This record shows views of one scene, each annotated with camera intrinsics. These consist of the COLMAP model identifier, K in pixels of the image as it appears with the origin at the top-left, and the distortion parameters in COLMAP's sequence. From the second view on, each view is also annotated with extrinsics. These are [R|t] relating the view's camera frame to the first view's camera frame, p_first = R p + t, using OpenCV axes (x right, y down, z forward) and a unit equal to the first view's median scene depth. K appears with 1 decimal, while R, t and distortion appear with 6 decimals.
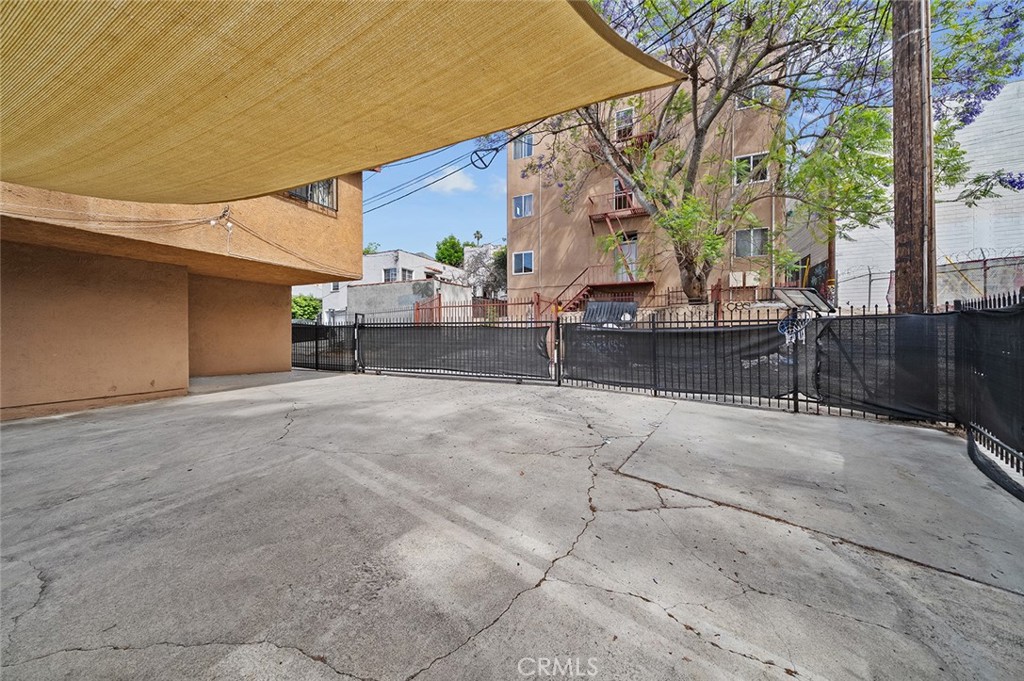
lens RADIAL K [[357.7, 0, 510.8], [0, 357.7, 336.3], [0, 0, 1]] dist [-0.004425, 0.000025]
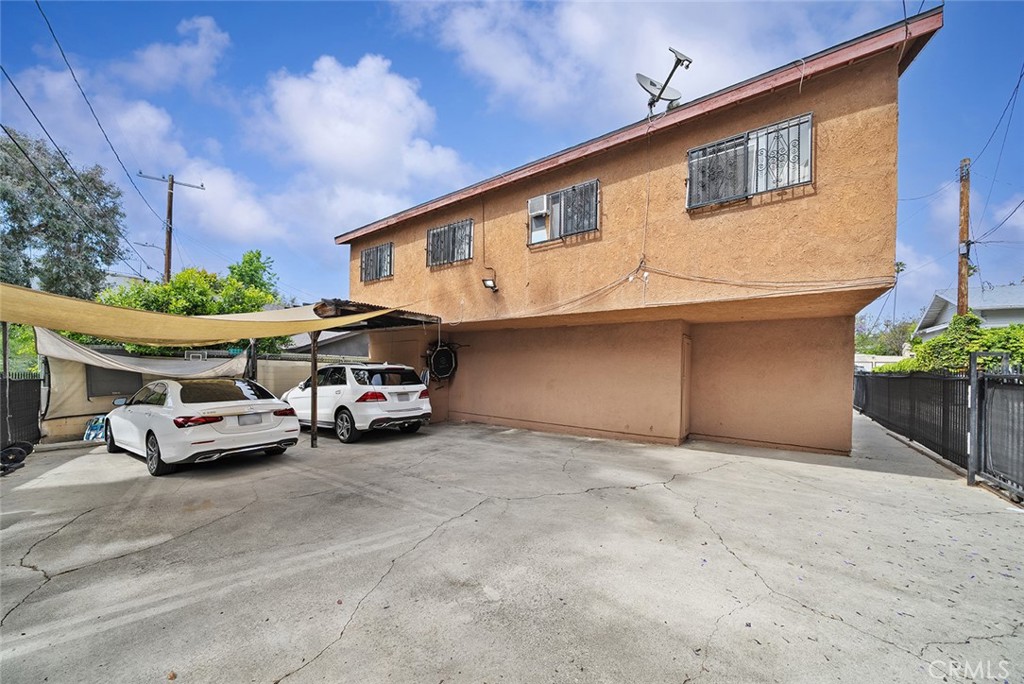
lens RADIAL K [[357.7, 0, 487.3], [0, 357.7, 367.1], [0, 0, 1]] dist [-0.004425, 0.000025]
pose [[-0.212540, -0.008629, -0.977114, 0.445493], [-0.018628, 0.999815, -0.004777, -0.098002], [0.976975, 0.017186, -0.212661, 1.496355]]
